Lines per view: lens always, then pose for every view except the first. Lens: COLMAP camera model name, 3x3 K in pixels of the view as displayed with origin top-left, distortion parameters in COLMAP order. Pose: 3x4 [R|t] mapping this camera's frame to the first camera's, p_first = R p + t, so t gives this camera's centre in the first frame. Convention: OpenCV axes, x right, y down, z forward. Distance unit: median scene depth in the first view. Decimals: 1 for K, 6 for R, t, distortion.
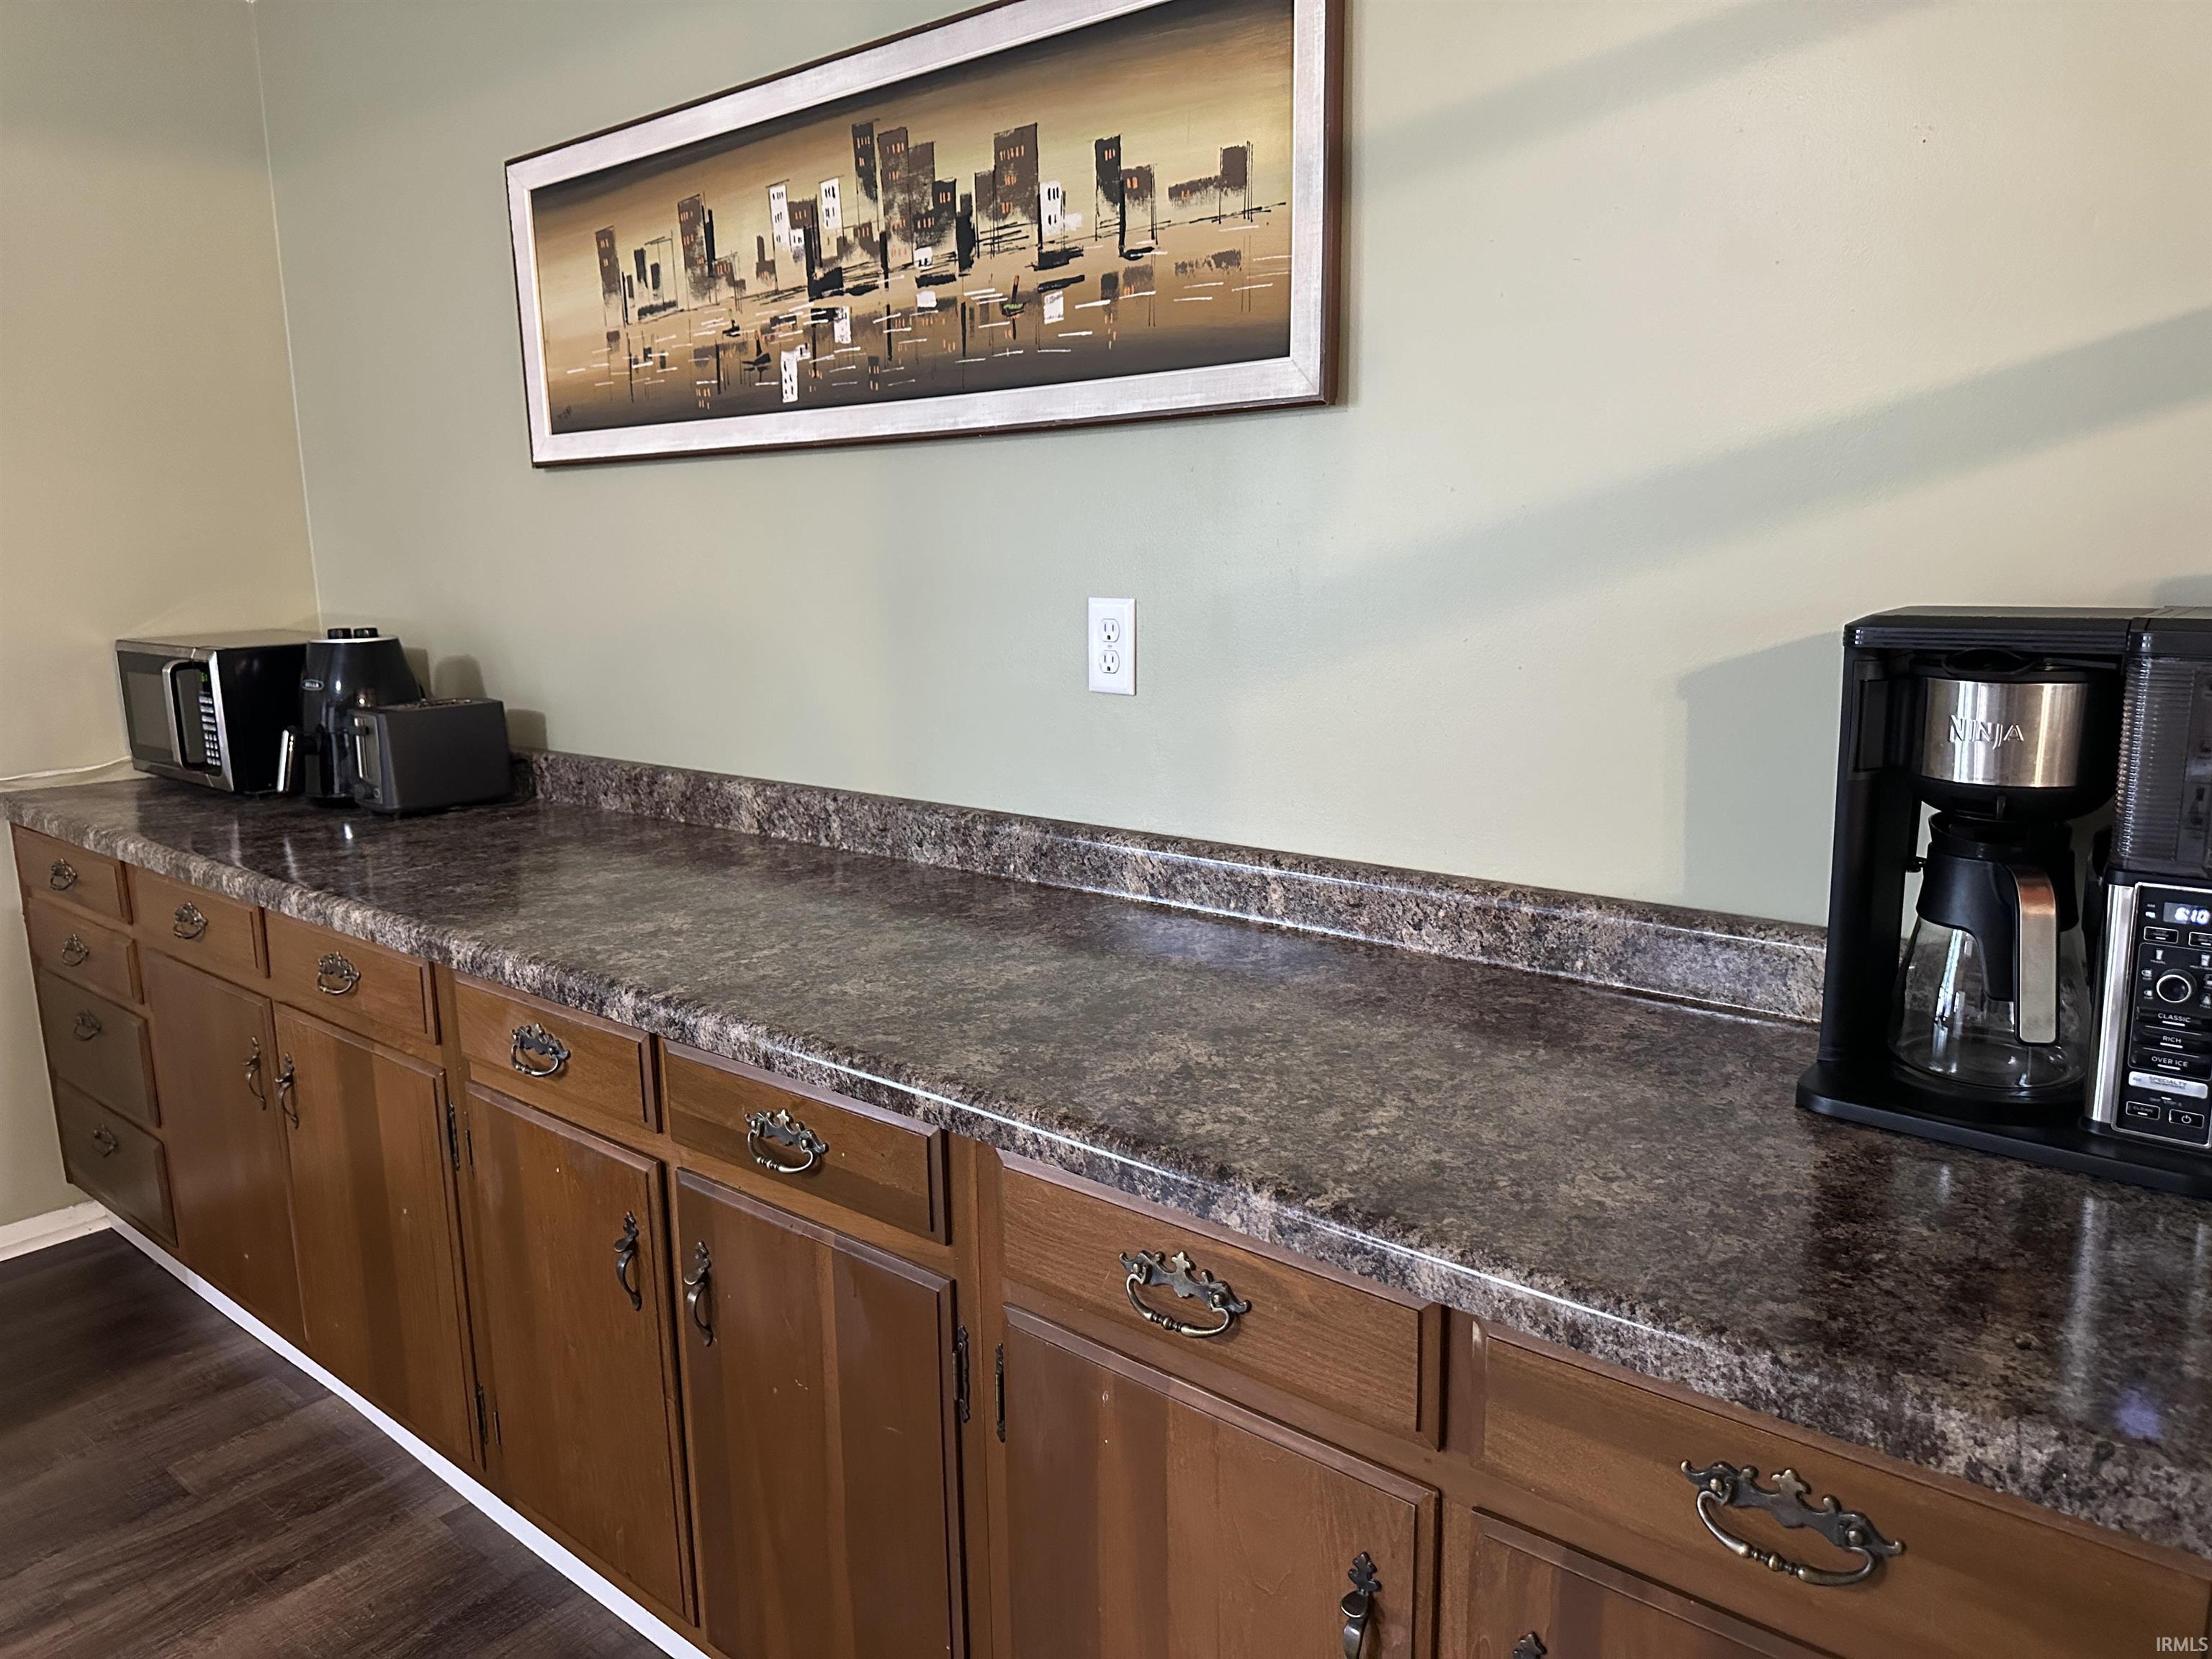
lens RADIAL K [[1572.2, 0, 1106.0], [0, 1572.2, 829.5], [0, 0, 1]] dist [0.029859, -0.002016]
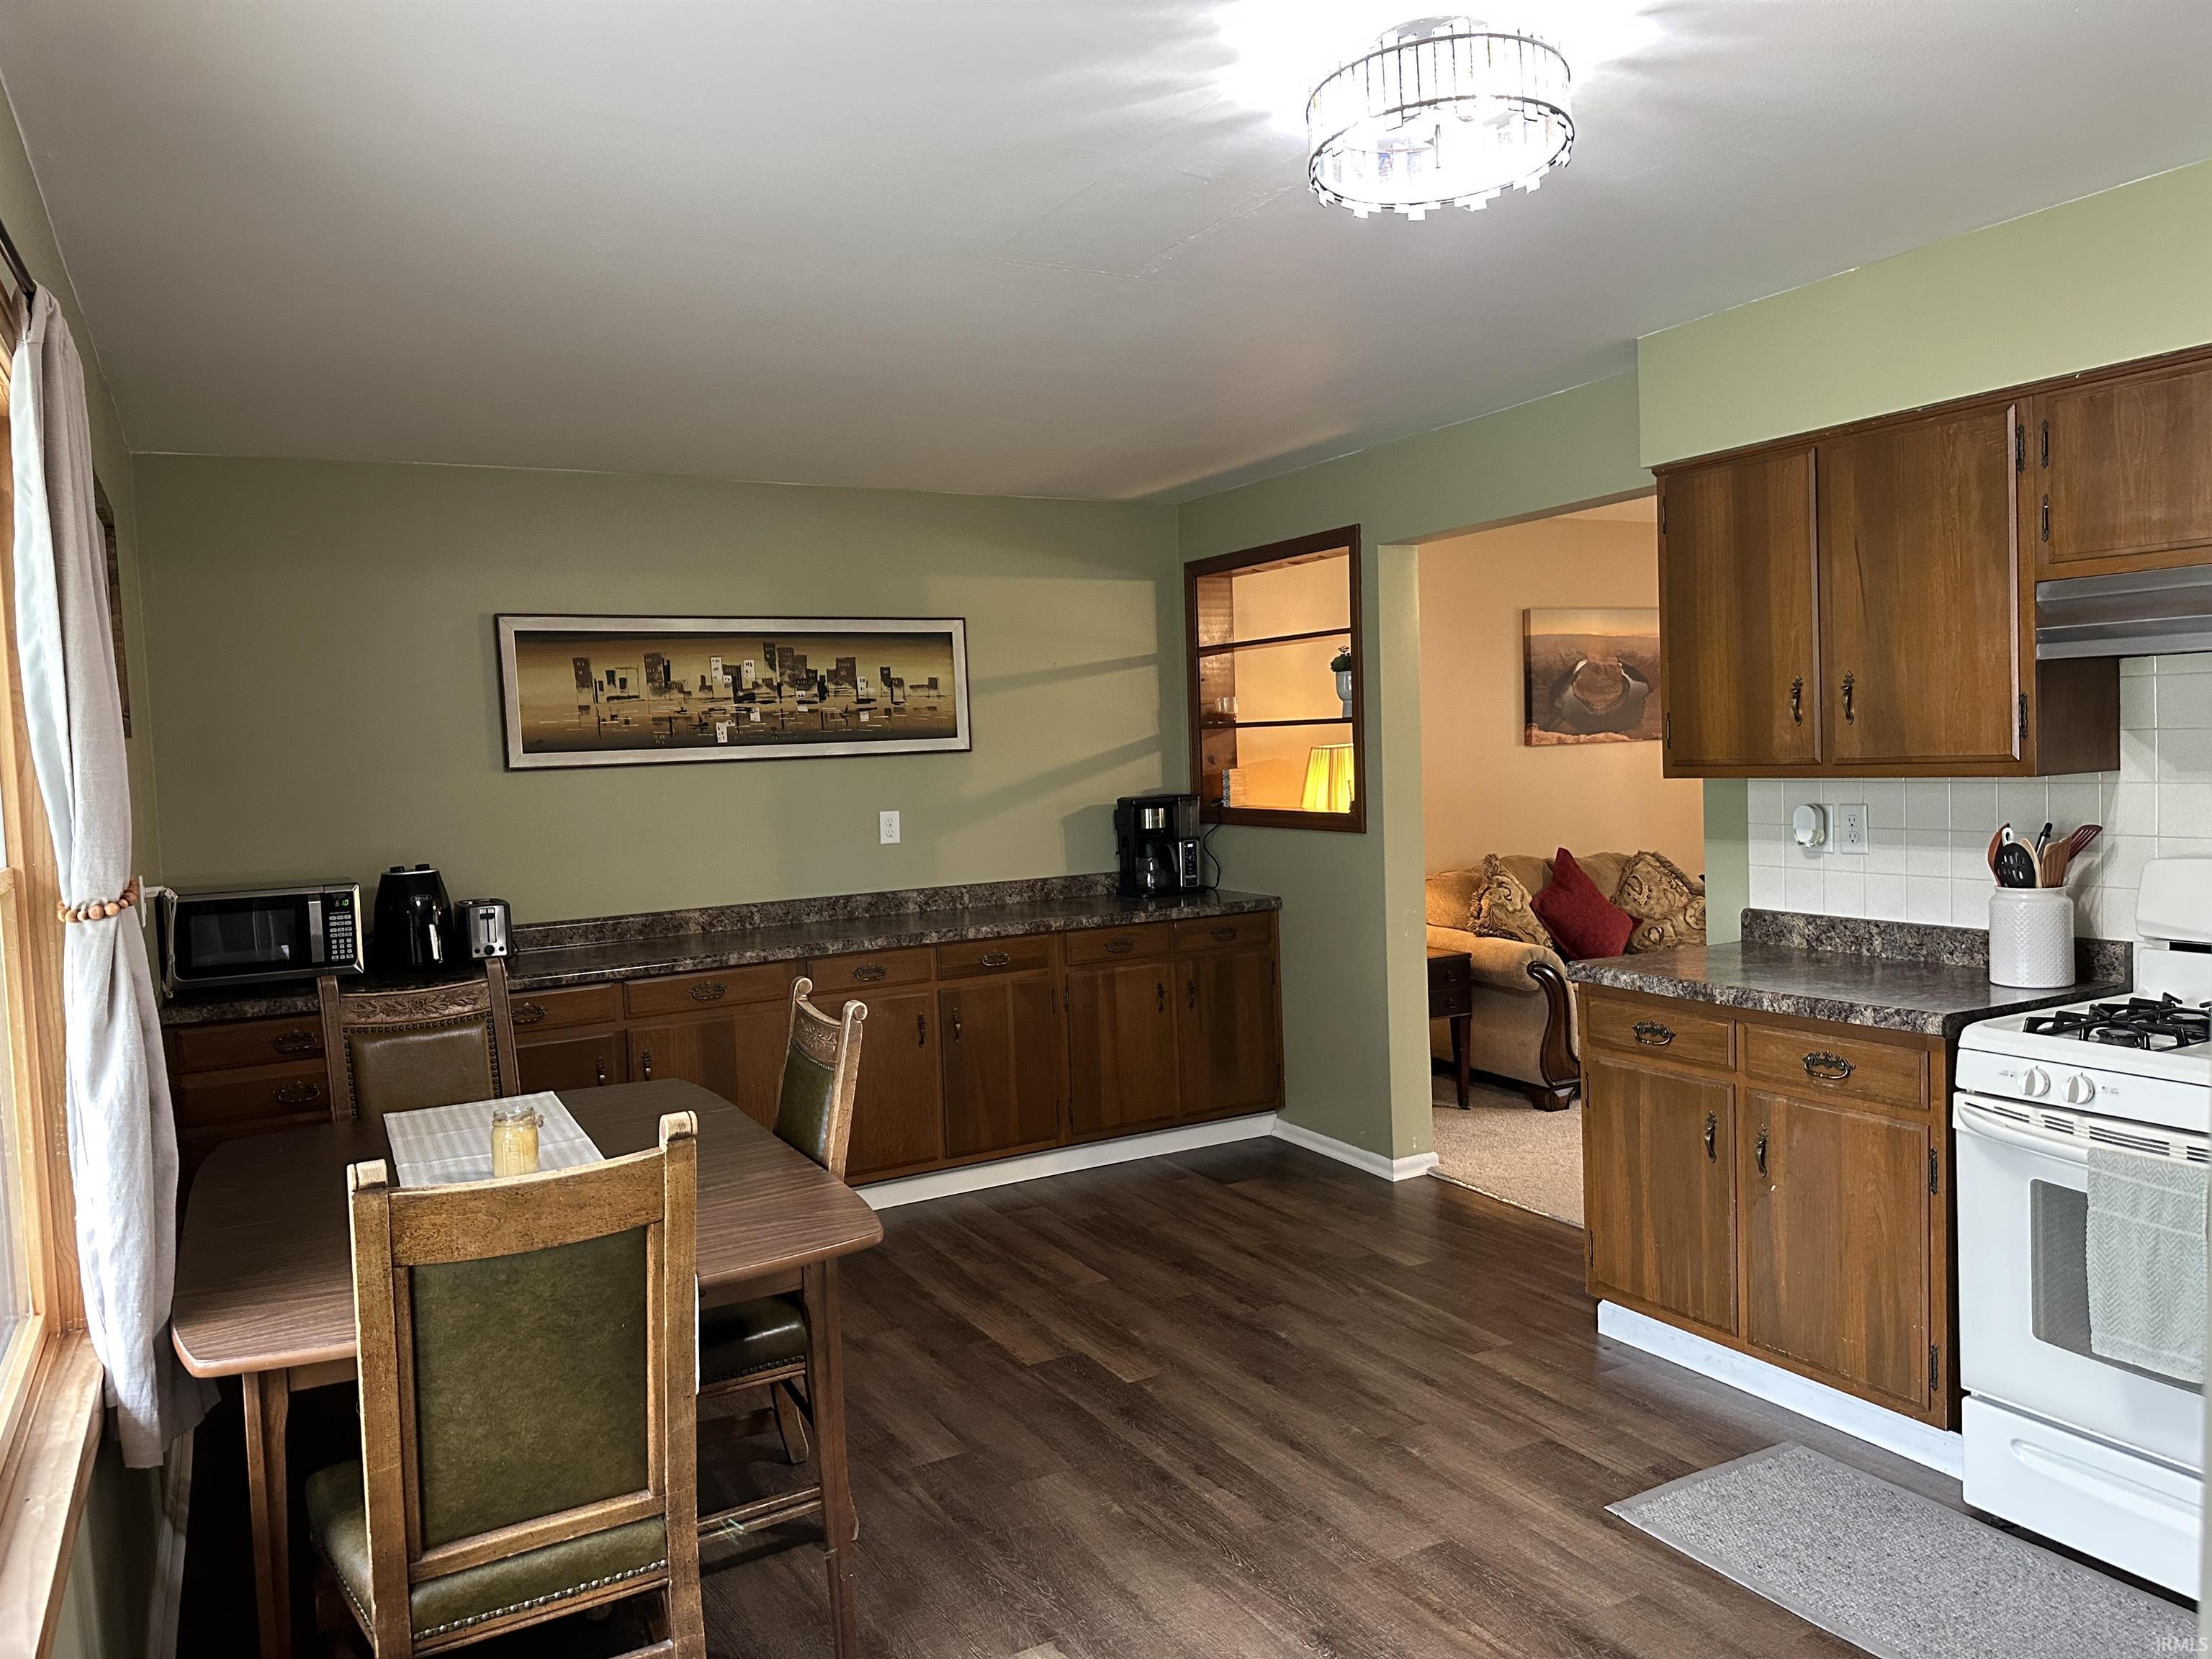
lens RADIAL K [[1563.6, 0, 1100.2], [0, 1563.6, 791.8], [0, 0, 1]] dist [0.097986, -0.002483]
pose [[0.330198, -0.016354, 0.943770, -2.355332], [0.212387, 0.975498, -0.057404, 0.061301], [-0.919707, 0.219399, 0.325581, -0.294464]]
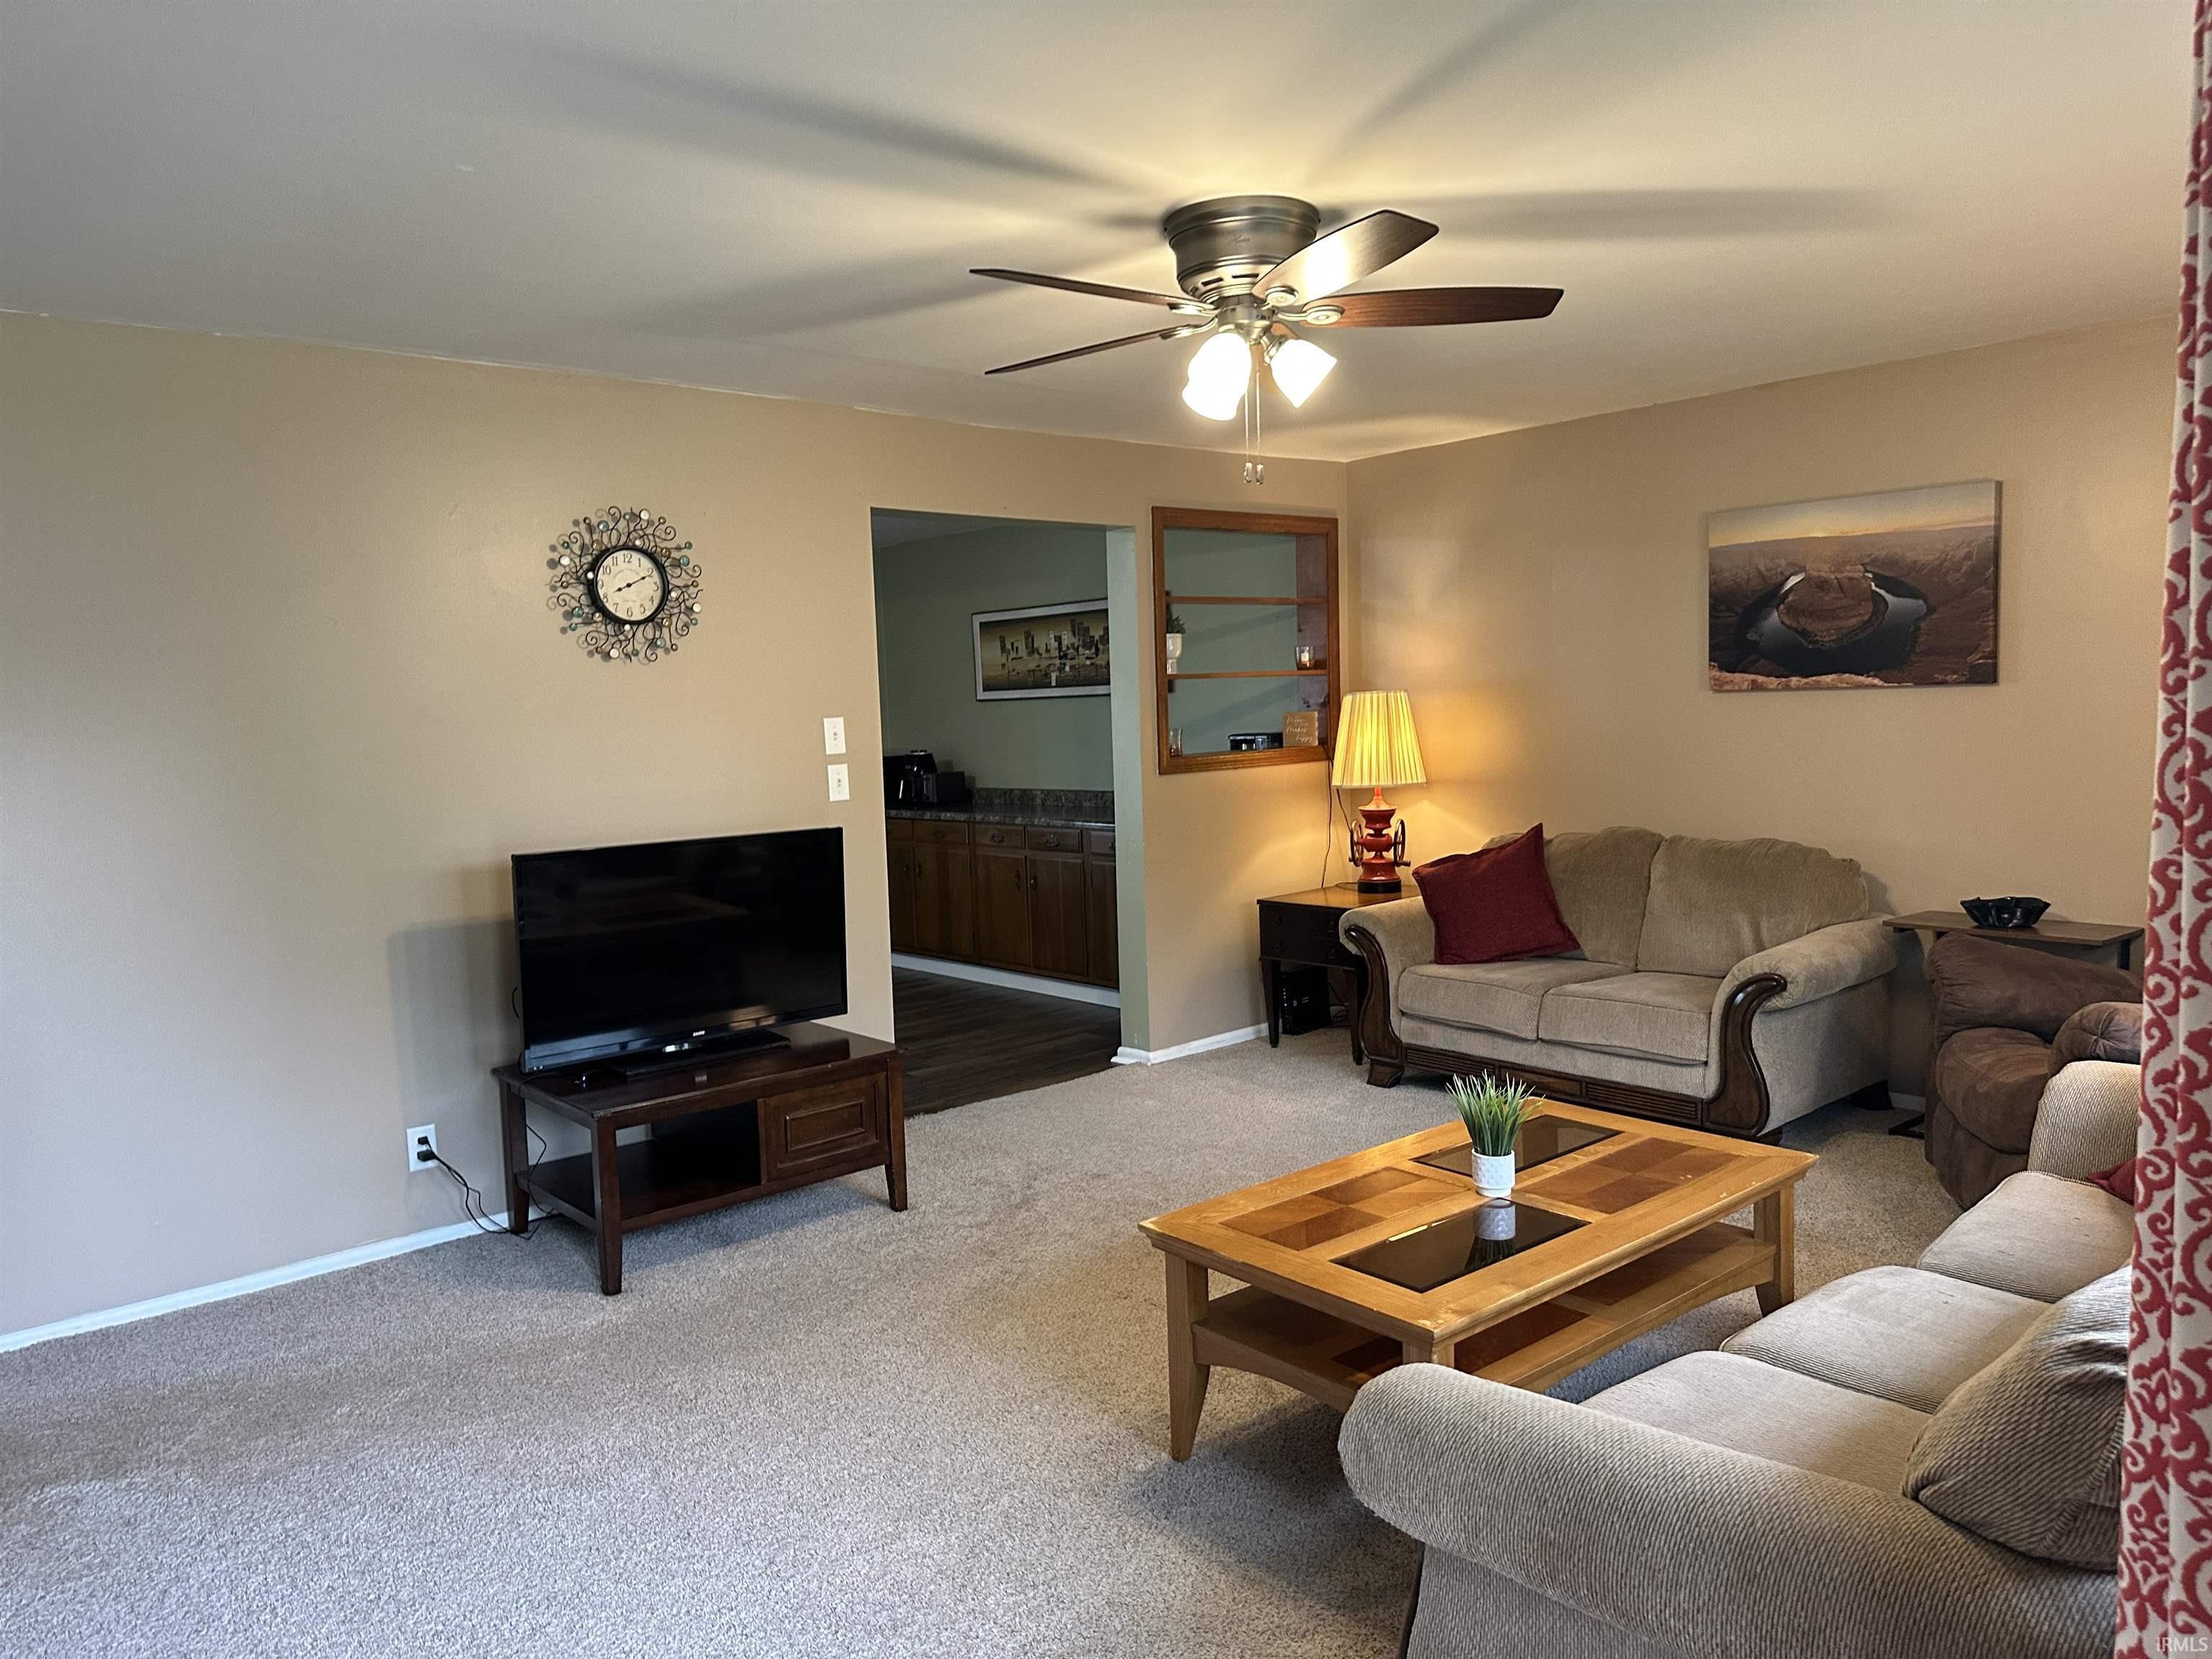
lens RADIAL K [[1548.1, 0, 1102.1], [0, 1548.1, 892.9], [0, 0, 1]] dist [-0.002469, -0.003287]
pose [[0.989360, 0.003914, -0.145438, 0.476032], [-0.013193, 0.997933, -0.062893, 0.475458], [0.144891, 0.064143, 0.987366, -2.724118]]
